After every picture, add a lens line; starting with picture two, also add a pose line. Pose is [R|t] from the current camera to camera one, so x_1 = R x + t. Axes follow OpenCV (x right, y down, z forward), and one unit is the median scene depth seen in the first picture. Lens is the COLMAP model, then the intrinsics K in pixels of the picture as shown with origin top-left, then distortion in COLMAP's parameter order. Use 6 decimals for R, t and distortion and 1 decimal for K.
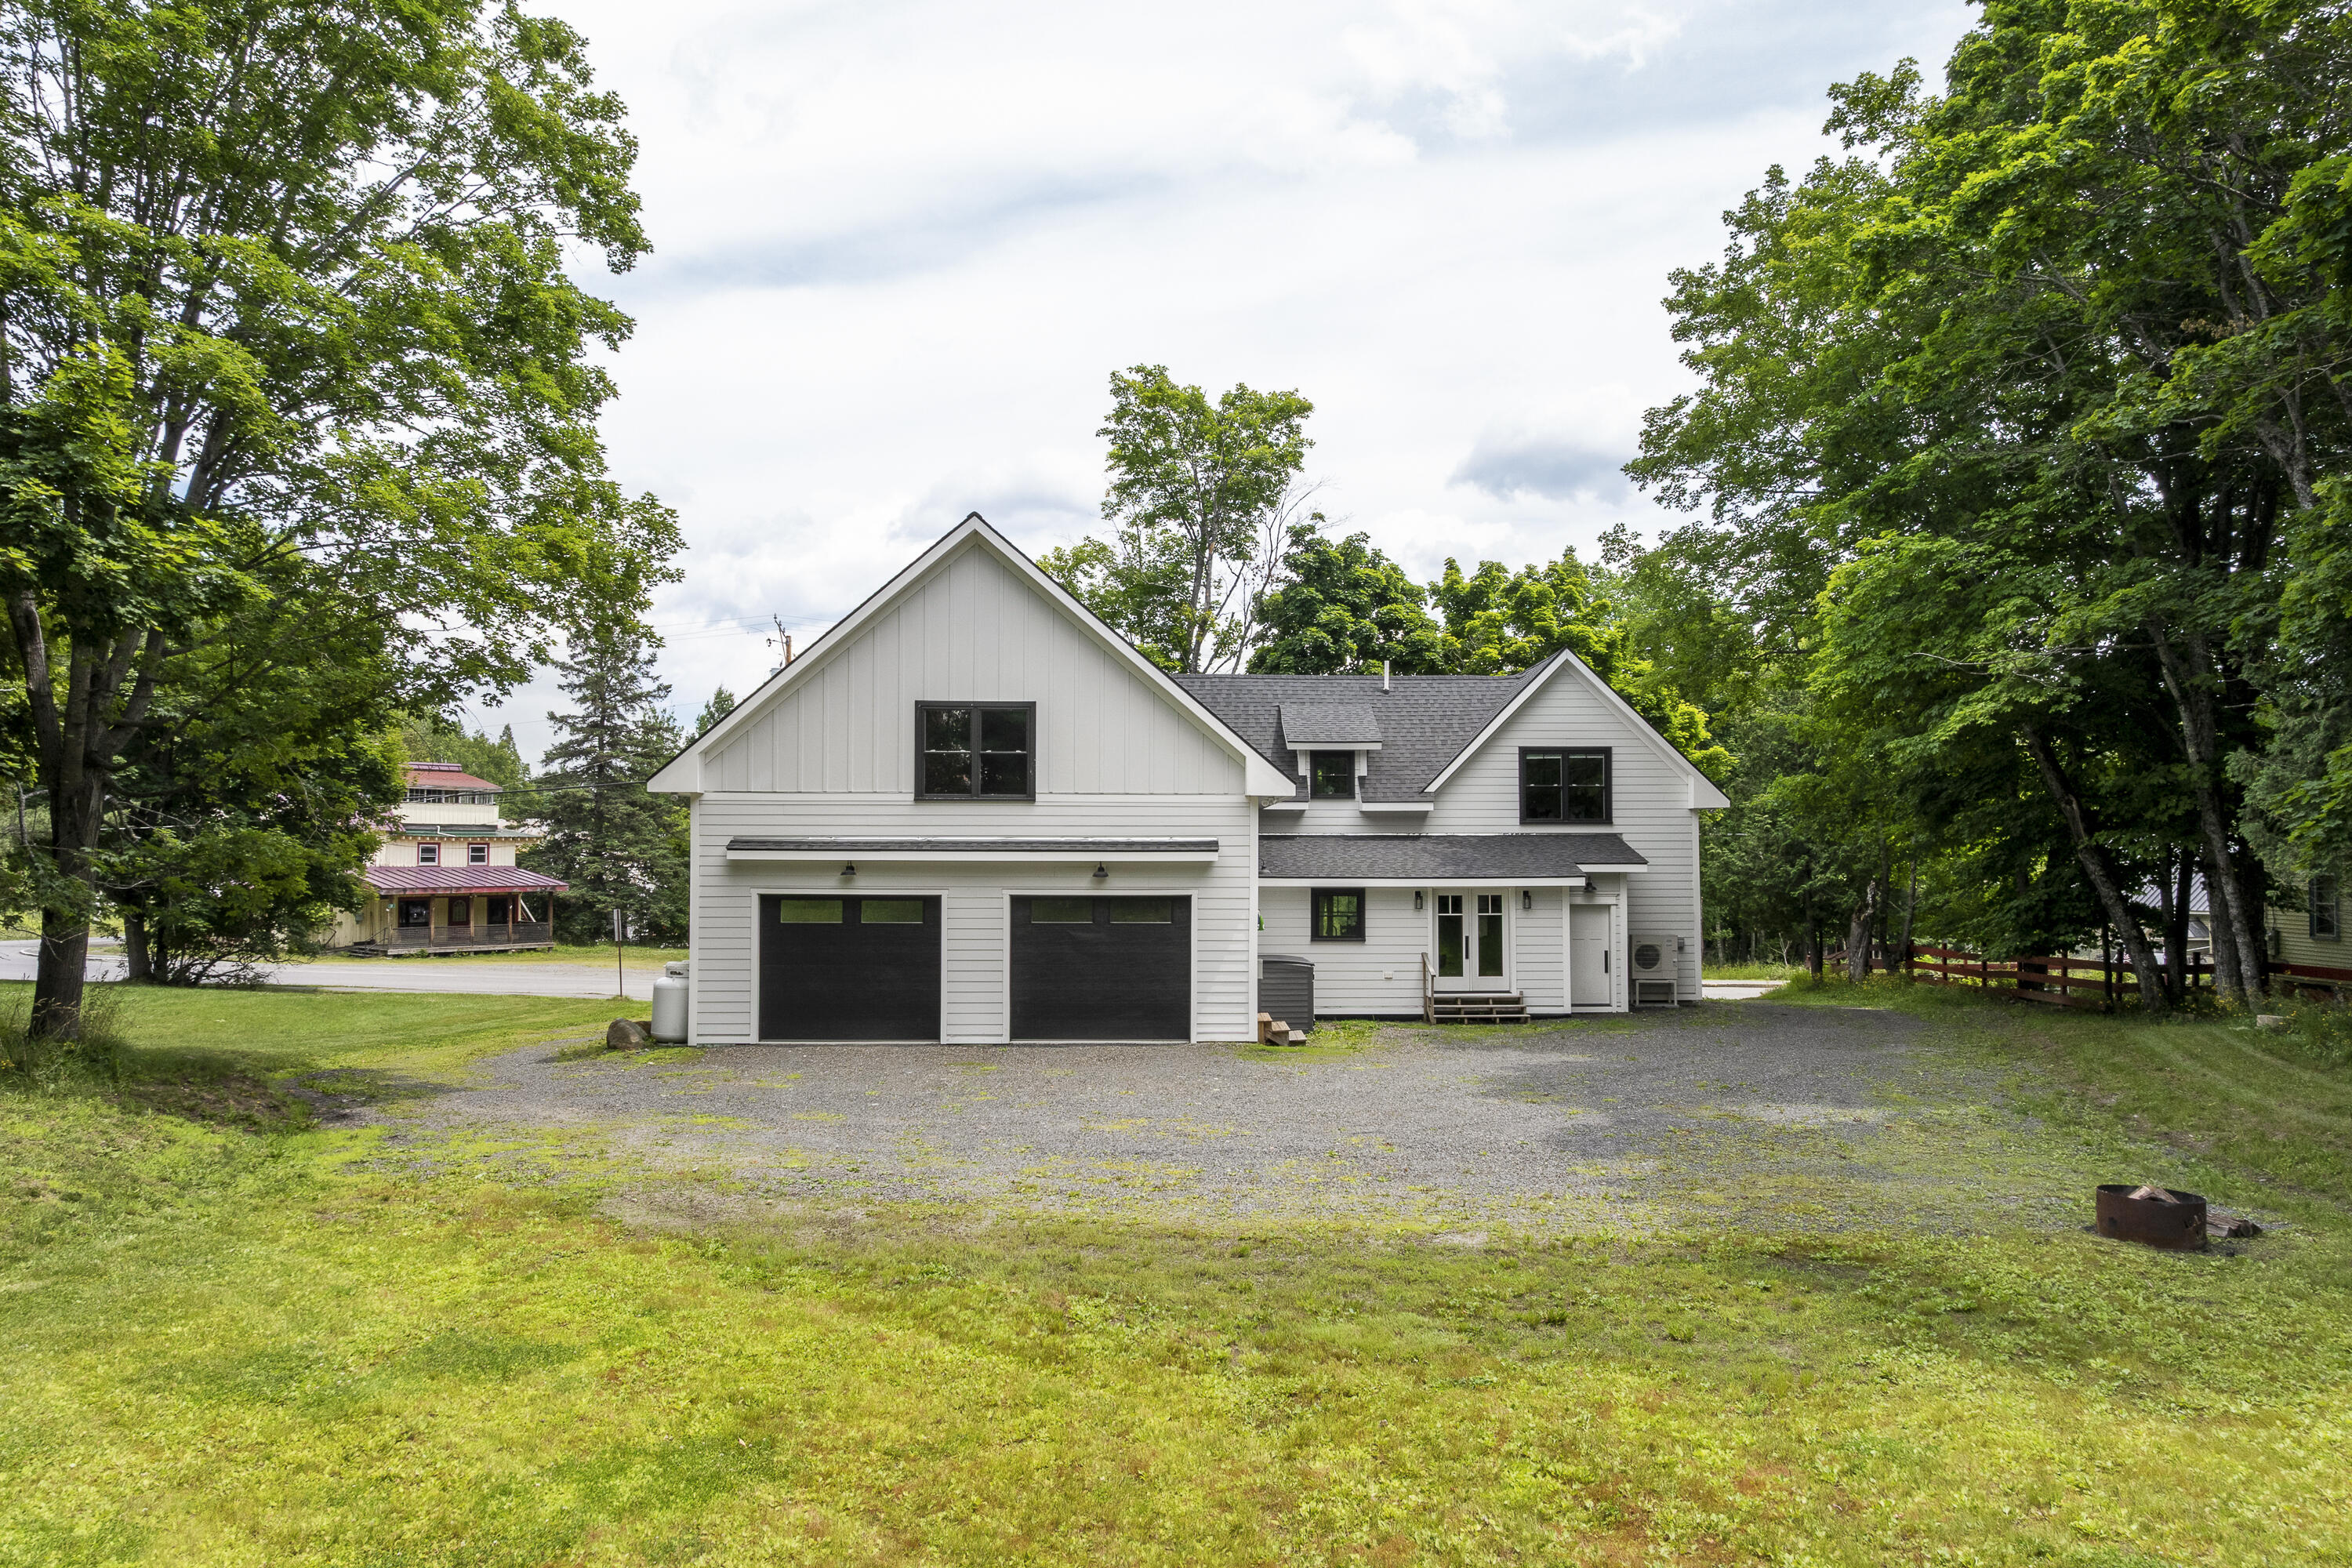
lens RADIAL K [[1679.9, 0, 1181.4], [0, 1679.9, 778.0], [0, 0, 1]] dist [-0.004905, -0.002926]
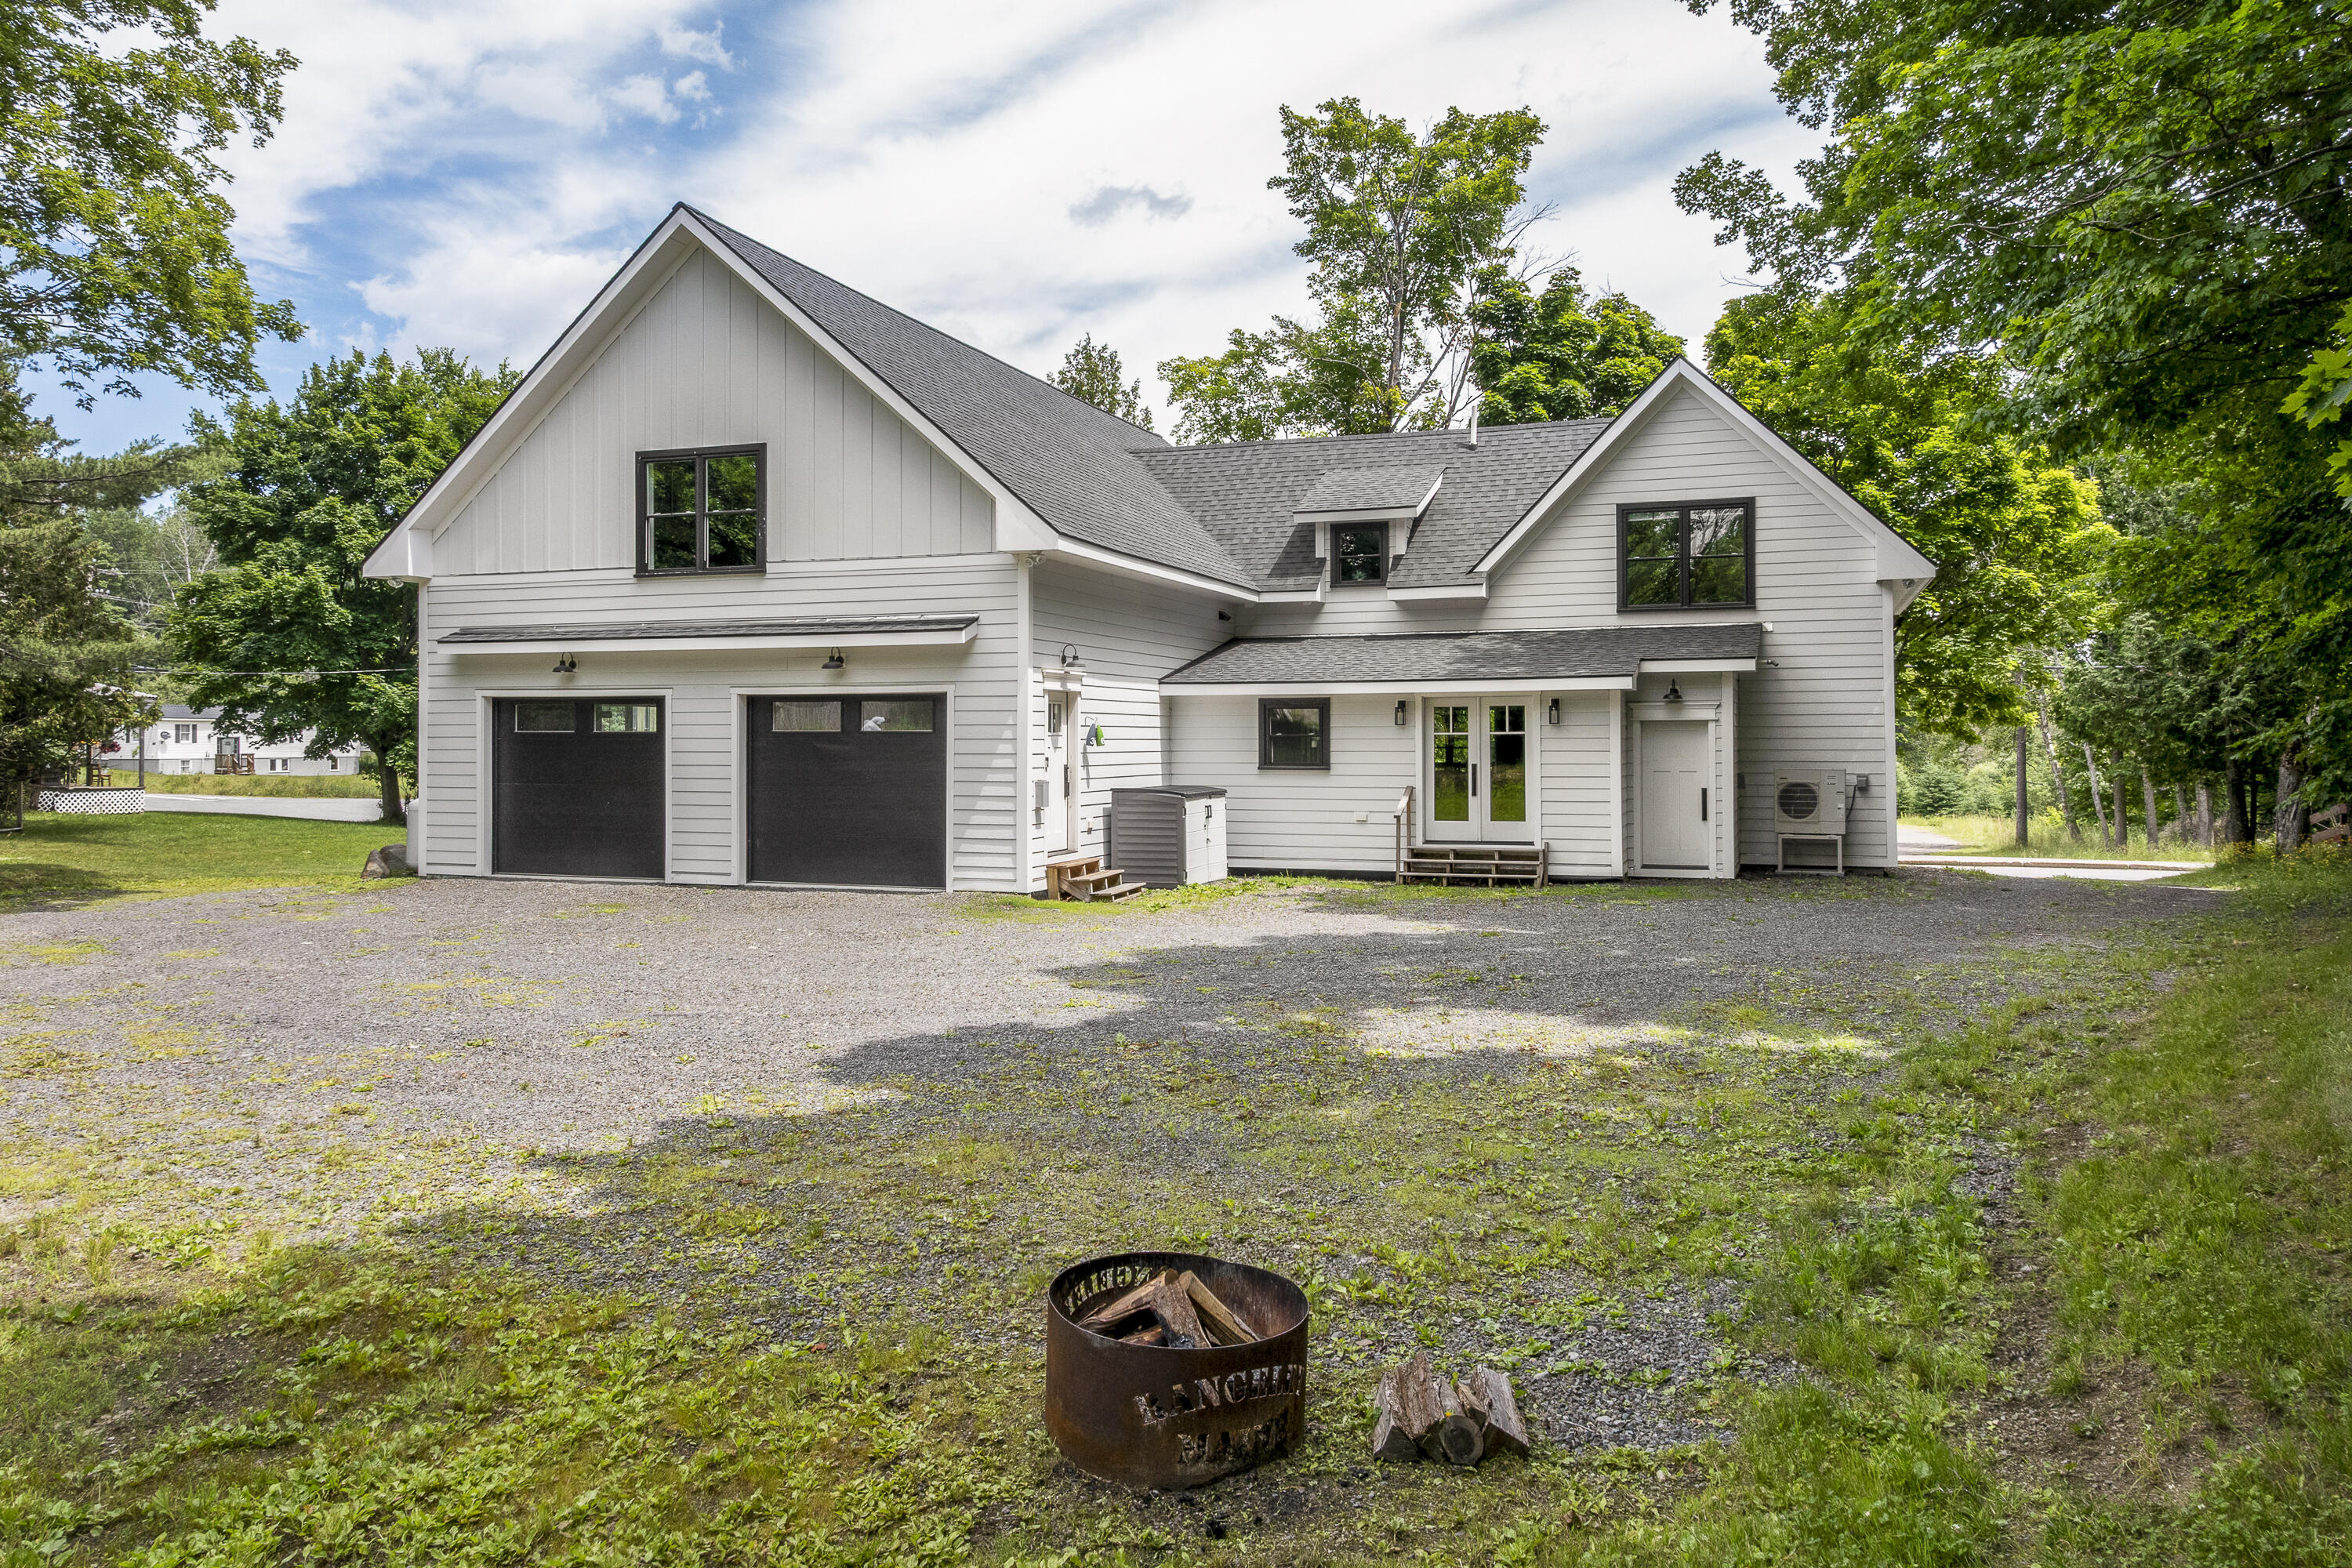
lens RADIAL K [[1657.5, 0, 1173.8], [0, 1657.5, 728.5], [0, 0, 1]] dist [-0.001971, -0.000370]
pose [[0.932723, -0.004475, -0.360565, 0.304306], [0.018310, 0.999221, 0.034963, 0.052565], [0.360127, -0.039212, 0.932079, 0.303256]]
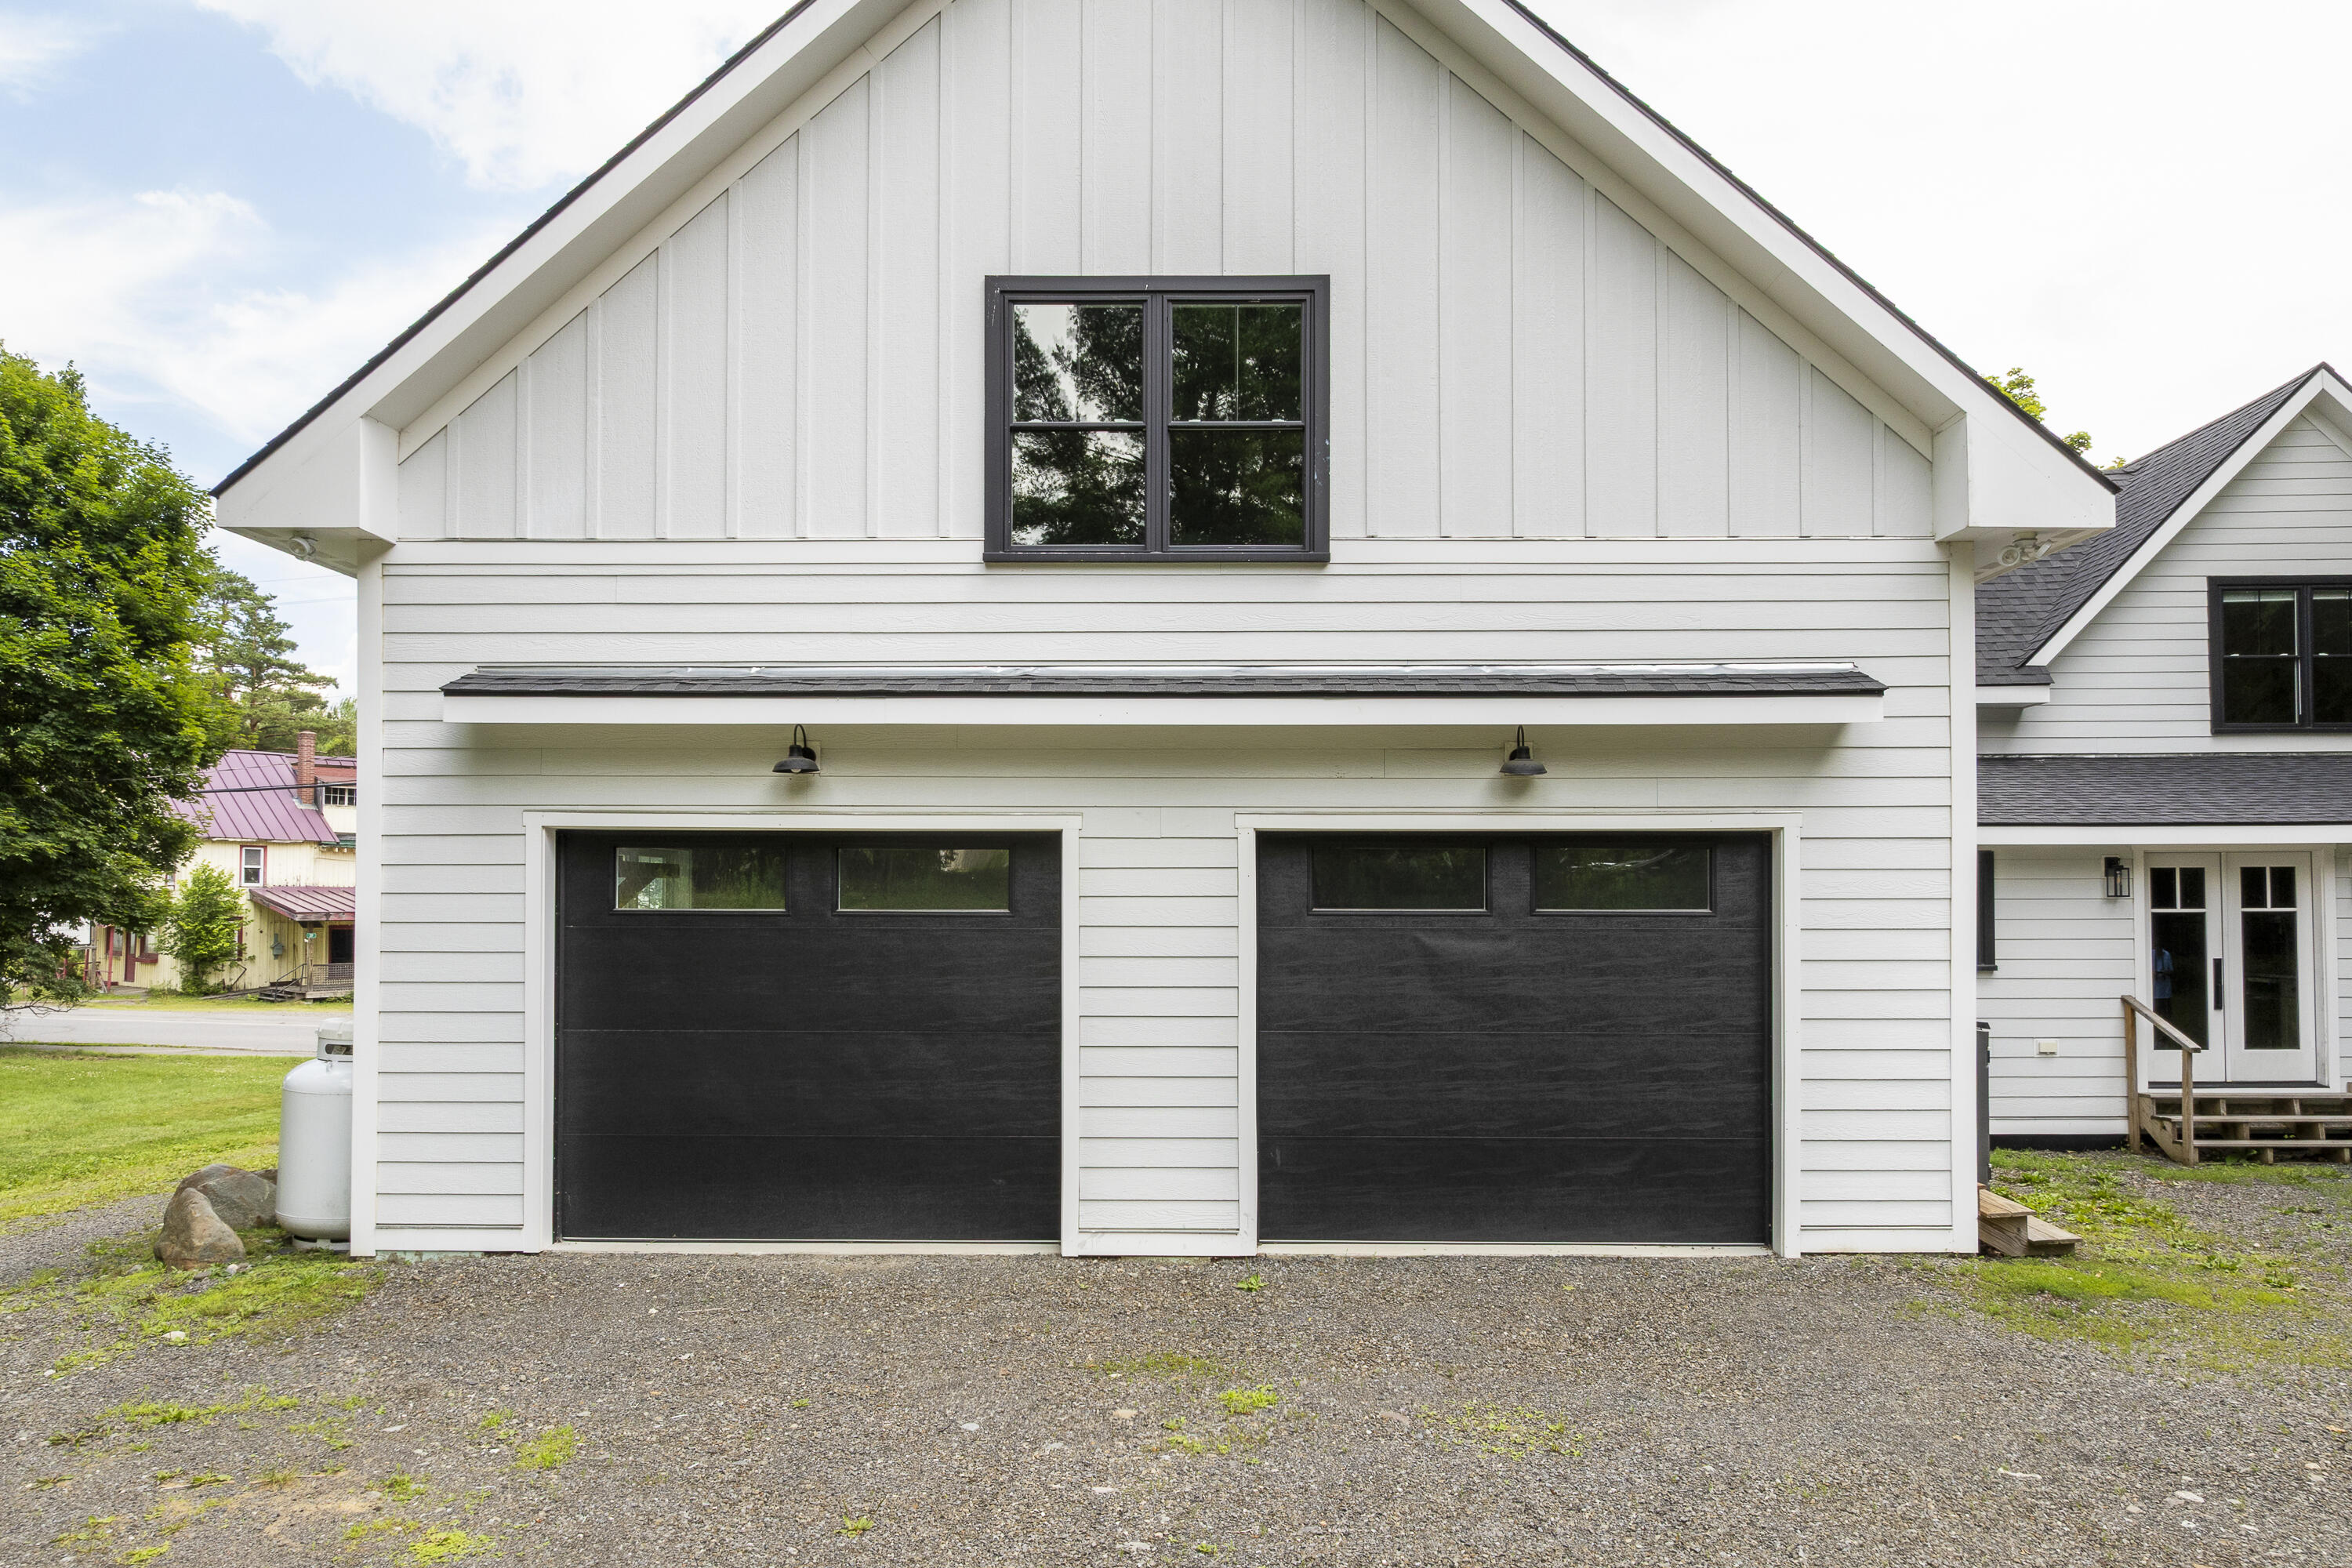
lens RADIAL K [[1650.7, 0, 1184.4], [0, 1650.7, 862.9], [0, 0, 1]] dist [-0.000544, -0.000705]
pose [[0.999430, -0.001811, -0.033705, -0.089196], [0.002578, 0.999738, 0.022727, 0.058168], [0.033655, -0.022800, 0.999173, 0.554444]]
